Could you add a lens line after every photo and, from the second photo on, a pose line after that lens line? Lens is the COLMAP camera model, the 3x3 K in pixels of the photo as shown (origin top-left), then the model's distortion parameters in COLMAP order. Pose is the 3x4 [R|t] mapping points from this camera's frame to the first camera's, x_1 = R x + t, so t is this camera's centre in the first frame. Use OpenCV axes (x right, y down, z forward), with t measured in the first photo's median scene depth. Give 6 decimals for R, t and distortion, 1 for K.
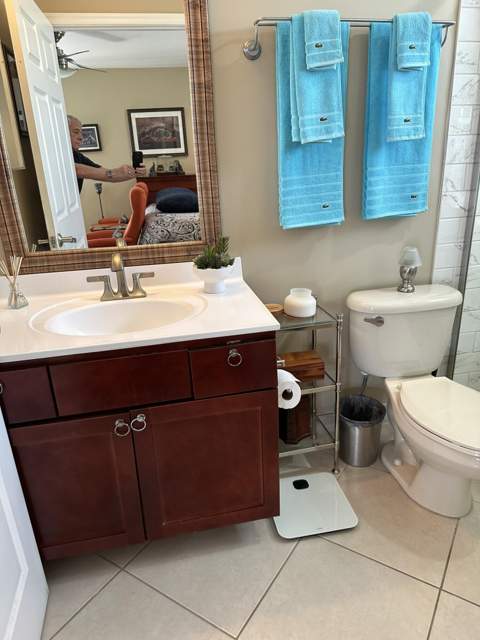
lens RADIAL K [[454.8, 0, 238.3], [0, 454.8, 320.3], [0, 0, 1]] dist [0.048150, -0.066261]
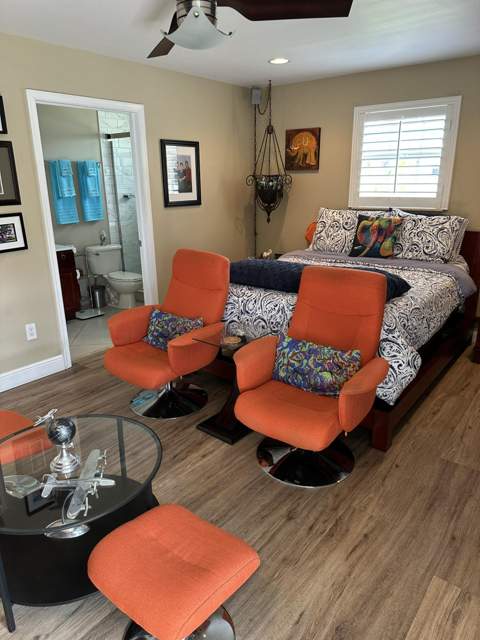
lens RADIAL K [[454.8, 0, 241.4], [0, 454.8, 320.9], [0, 0, 1]] dist [0.048150, -0.066261]
pose [[0.768350, -0.162422, 0.619078, -0.908038], [0.203912, 0.978982, 0.003769, 0.620731], [-0.606679, 0.123342, 0.785320, -1.910403]]
